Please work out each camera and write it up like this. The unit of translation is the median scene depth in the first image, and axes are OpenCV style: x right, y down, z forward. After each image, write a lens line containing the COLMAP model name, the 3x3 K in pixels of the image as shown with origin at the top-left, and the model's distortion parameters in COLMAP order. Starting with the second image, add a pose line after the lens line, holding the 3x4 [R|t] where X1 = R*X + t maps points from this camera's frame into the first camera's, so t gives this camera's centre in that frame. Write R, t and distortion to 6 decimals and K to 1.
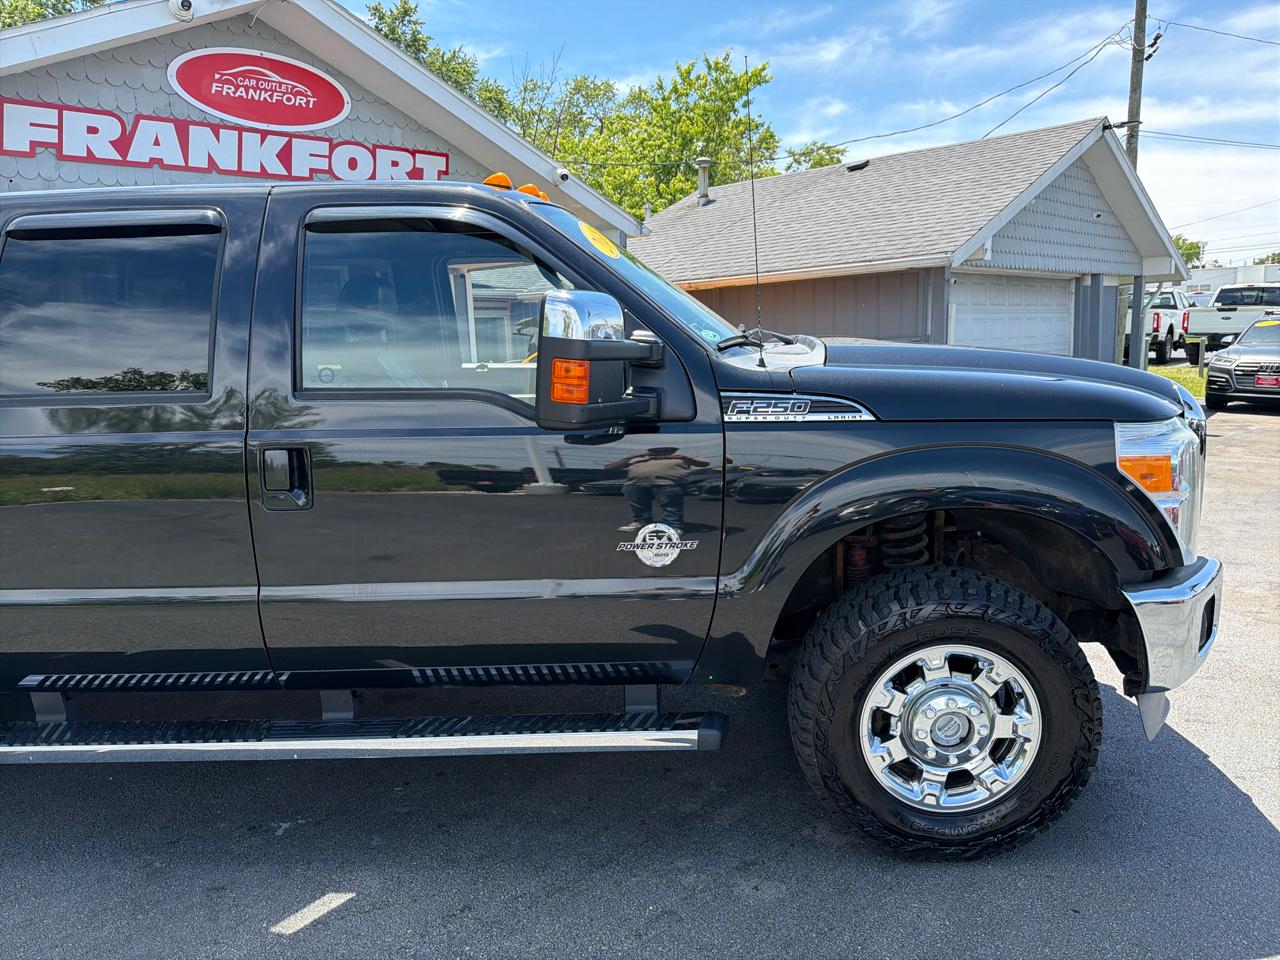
lens RADIAL K [[906.6, 0, 634.6], [0, 906.6, 483.1], [0, 0, 1]] dist [0.009189, -0.028042]
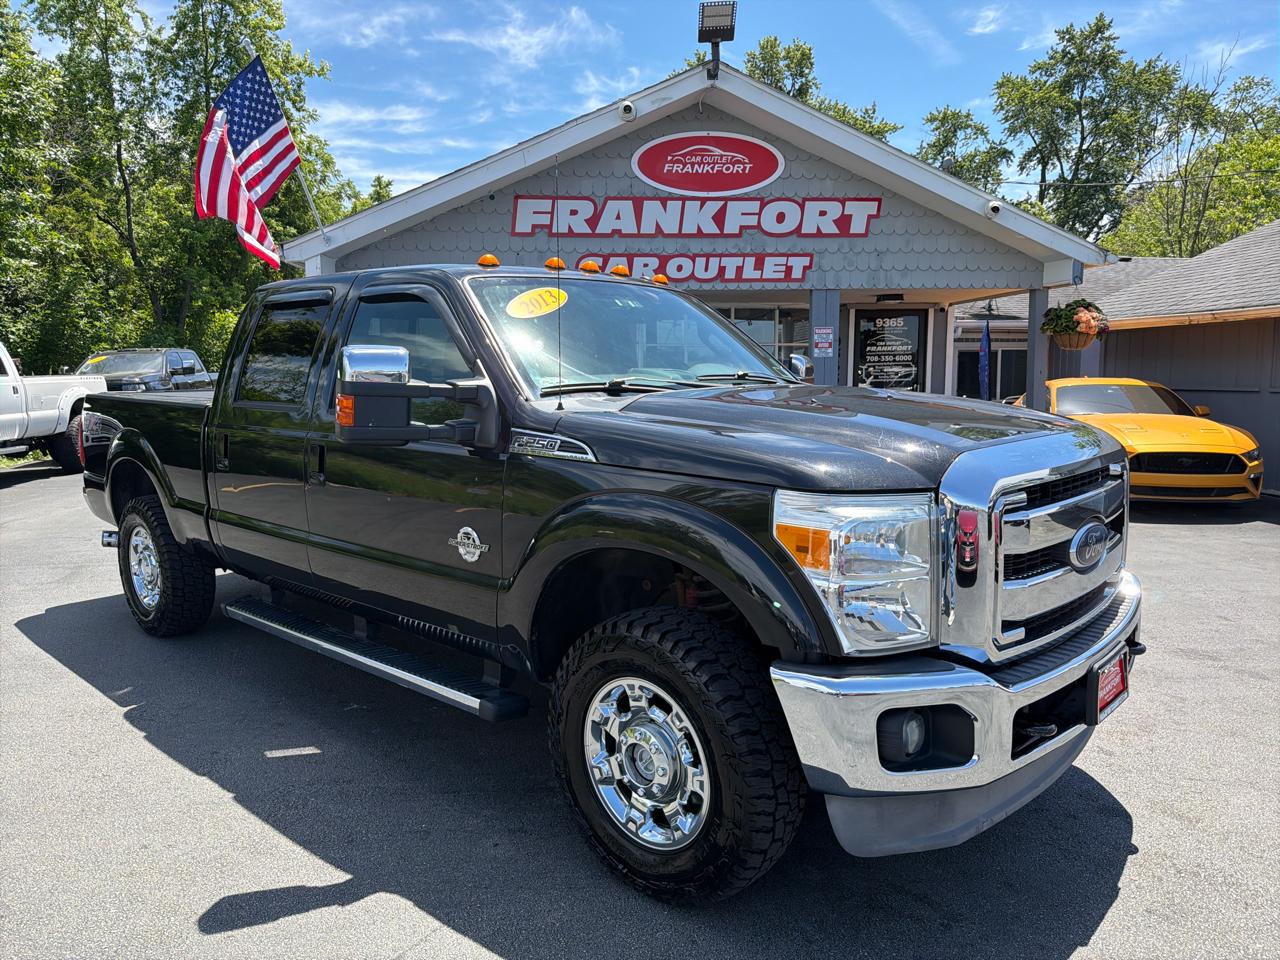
lens RADIAL K [[889.6, 0, 637.7], [0, 889.6, 475.9], [0, 0, 1]] dist [0.109299, -0.195728]
pose [[0.759397, 0.102681, -0.642474, 0.378980], [-0.126767, 0.991894, 0.008688, -0.025500], [0.638159, 0.074847, 0.766258, 0.067943]]
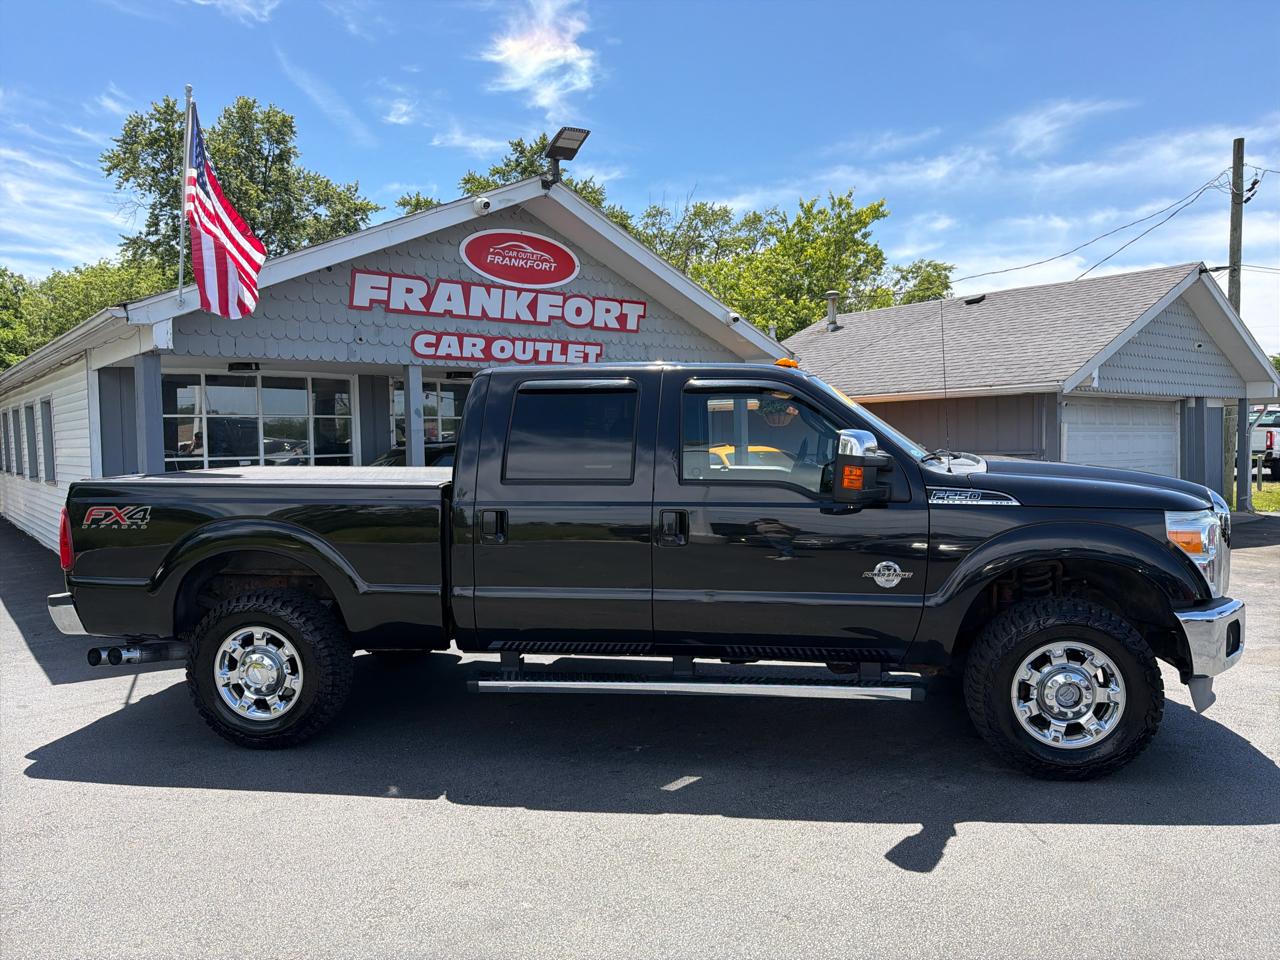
lens RADIAL K [[892.8, 0, 639.3], [0, 892.8, 481.1], [0, 0, 1]] dist [0.087411, -0.147640]
pose [[0.993966, 0.025691, -0.106638, -0.100602], [-0.037785, 0.992878, -0.112987, 0.039198], [0.102976, 0.116335, 0.987857, -0.287865]]
